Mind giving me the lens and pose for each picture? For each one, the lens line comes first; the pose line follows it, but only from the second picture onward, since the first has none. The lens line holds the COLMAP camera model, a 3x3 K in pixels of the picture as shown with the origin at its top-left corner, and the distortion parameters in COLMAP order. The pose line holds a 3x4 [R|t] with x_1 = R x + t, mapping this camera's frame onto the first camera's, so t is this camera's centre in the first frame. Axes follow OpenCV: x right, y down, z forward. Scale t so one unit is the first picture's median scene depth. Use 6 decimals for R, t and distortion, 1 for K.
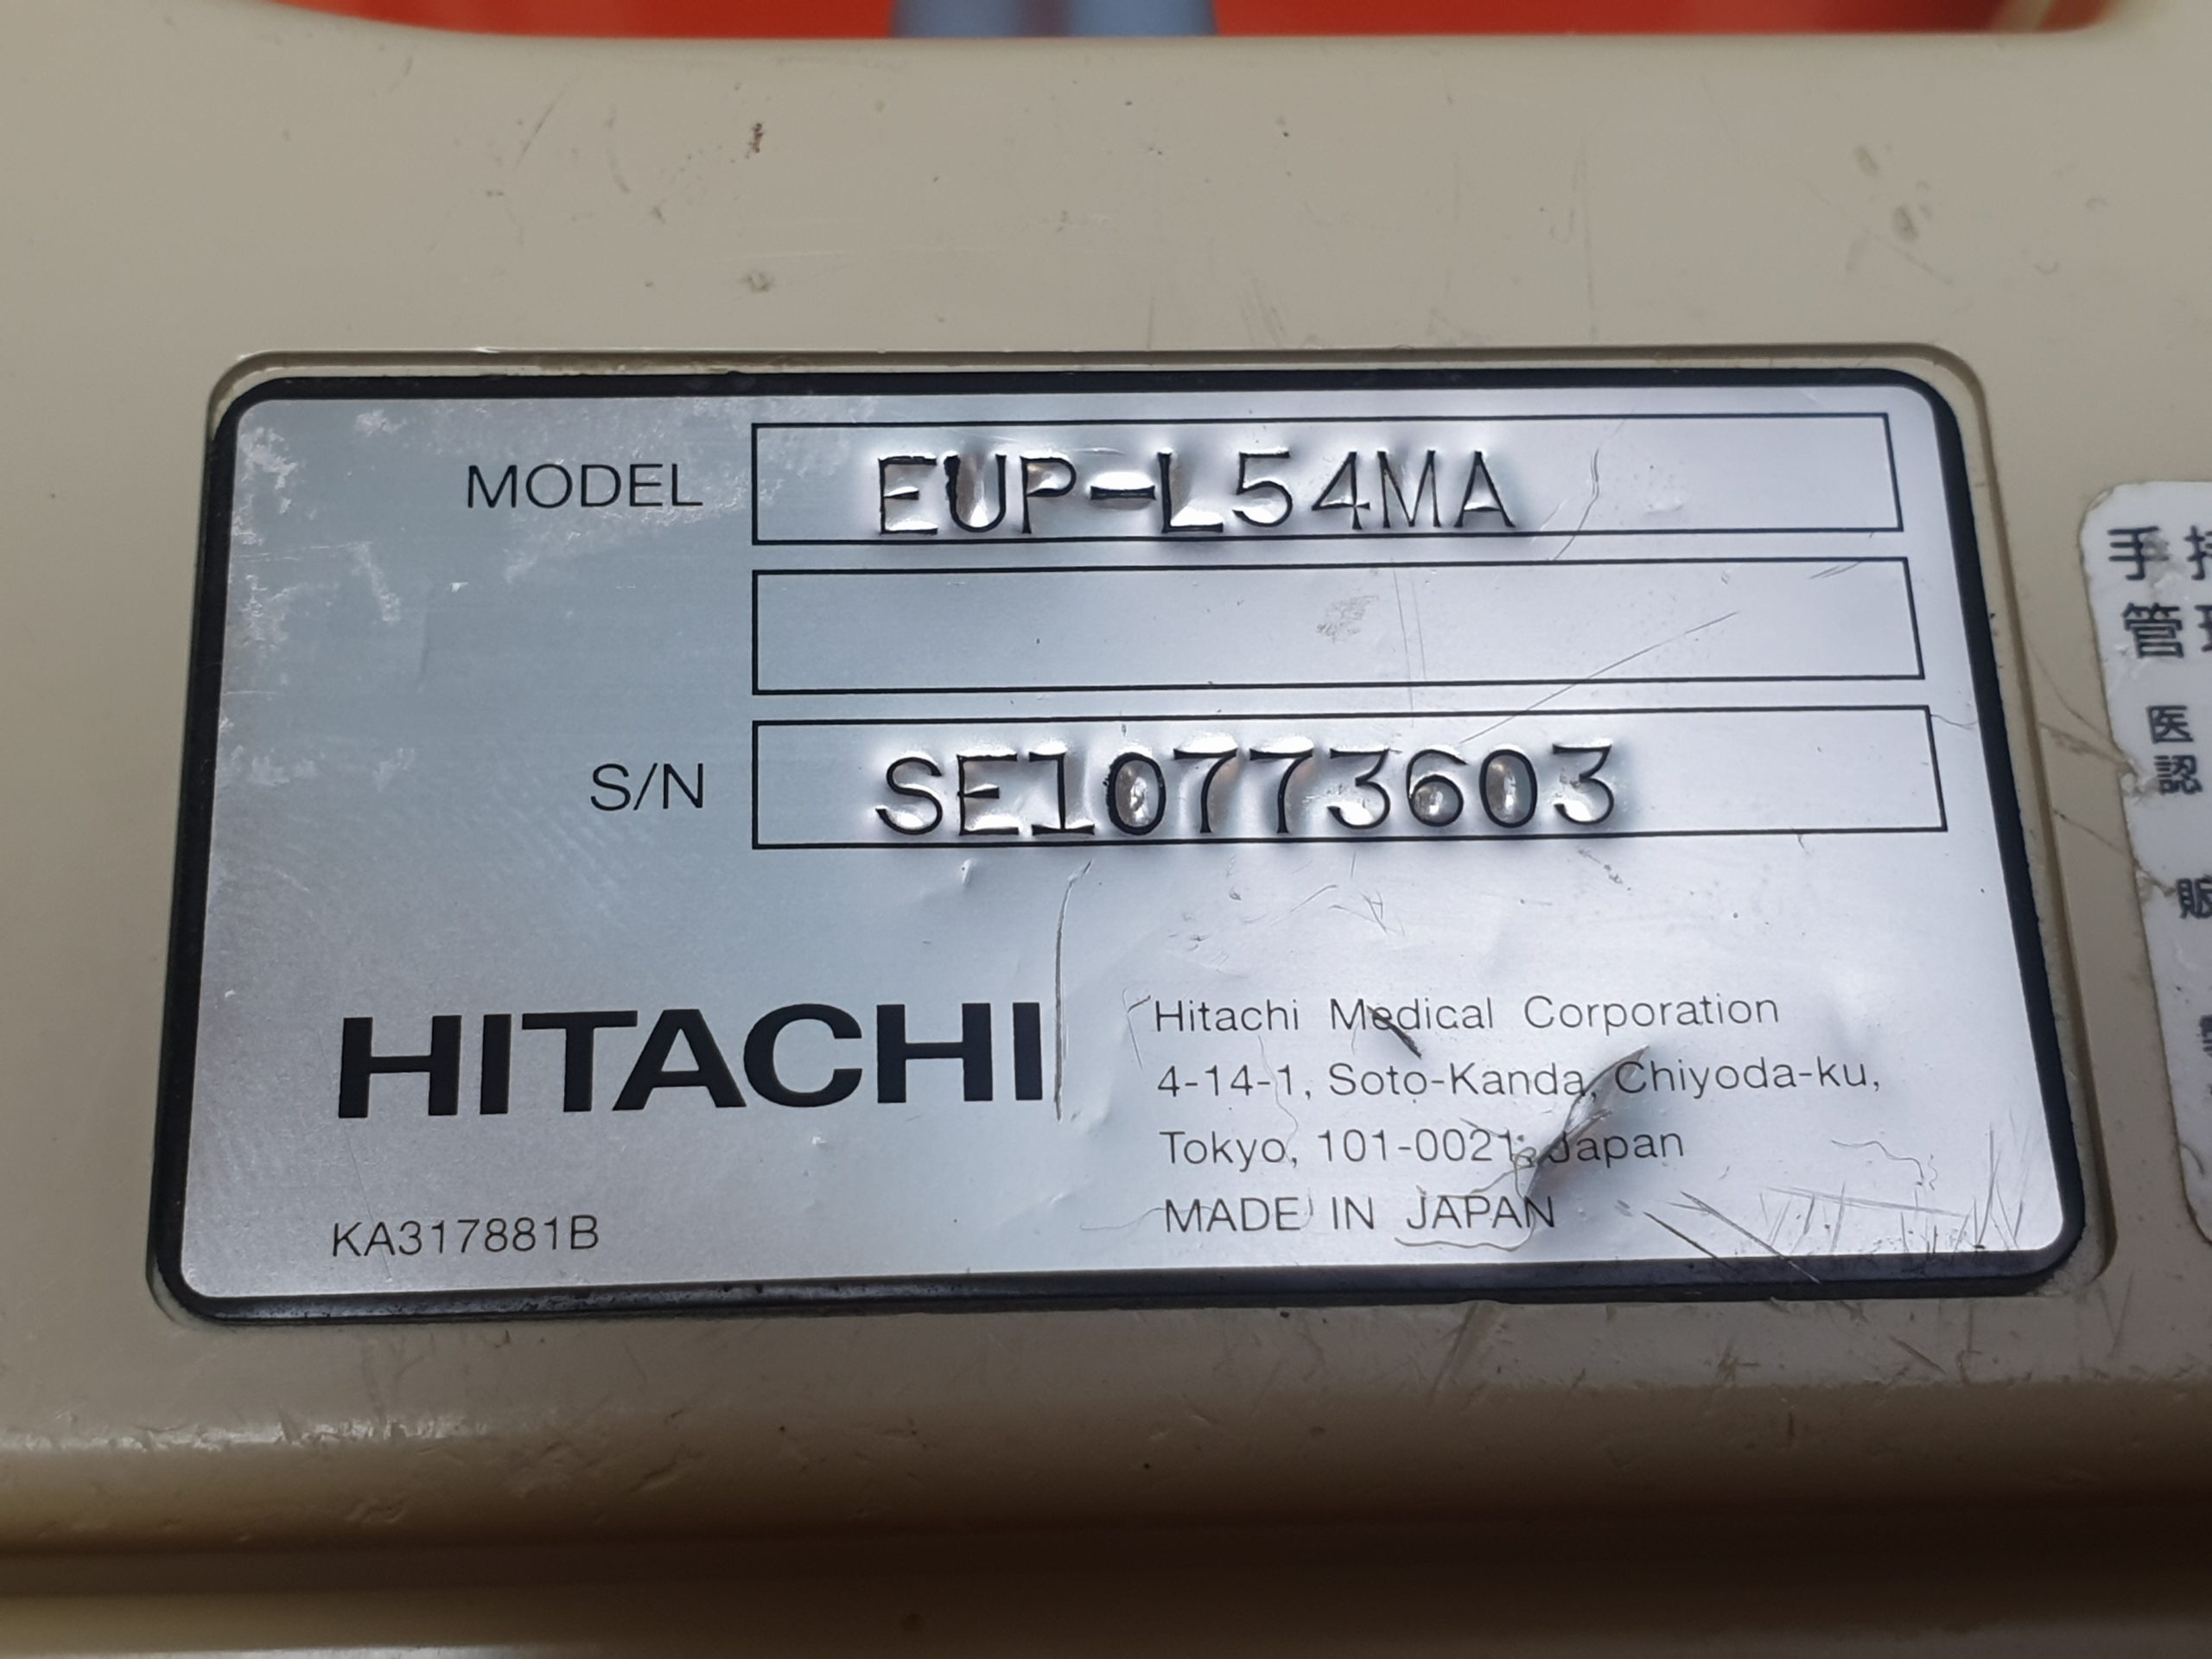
lens RADIAL K [[1785.3, 0, 1106.0], [0, 1785.3, 829.5], [0, 0, 1]] dist [-0.005161, -0.001491]
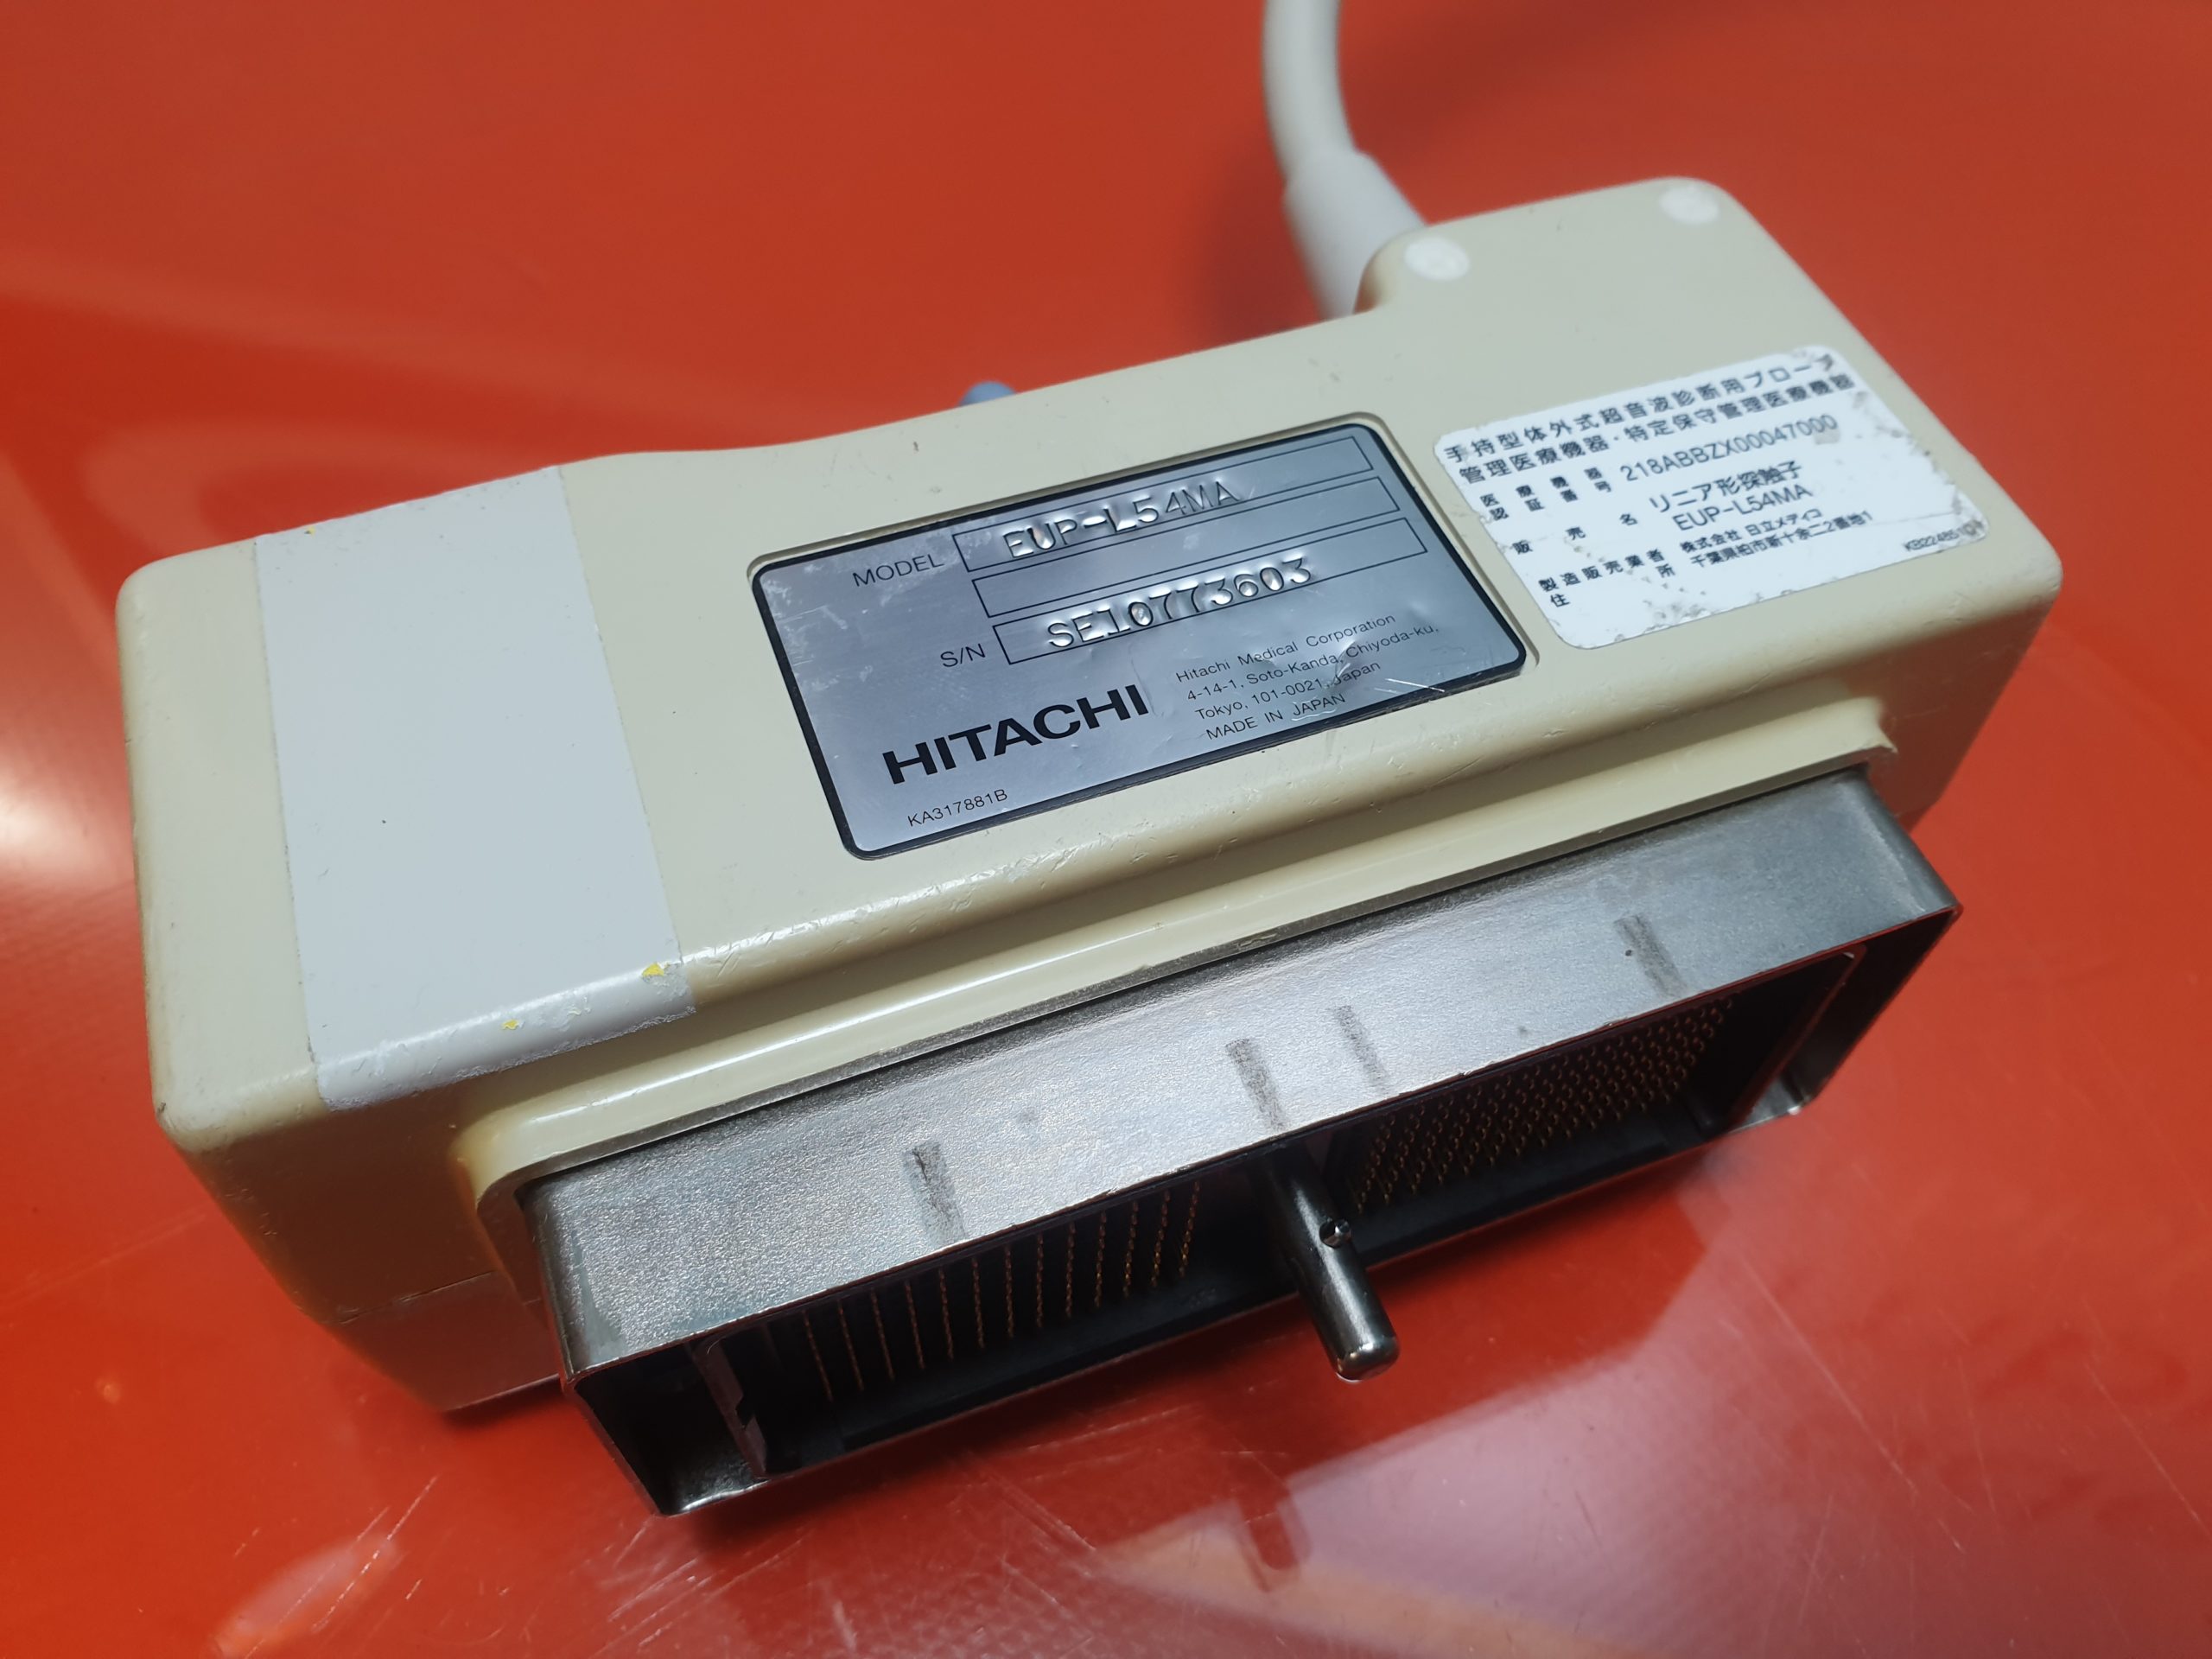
lens RADIAL K [[1785.3, 0, 1106.0], [0, 1785.3, 829.5], [0, 0, 1]] dist [-0.005161, -0.001491]
pose [[0.940431, -0.275208, 0.199624, -0.641574], [0.325817, 0.897259, -0.297943, 1.029197], [-0.097118, 0.345236, 0.933478, -1.327210]]
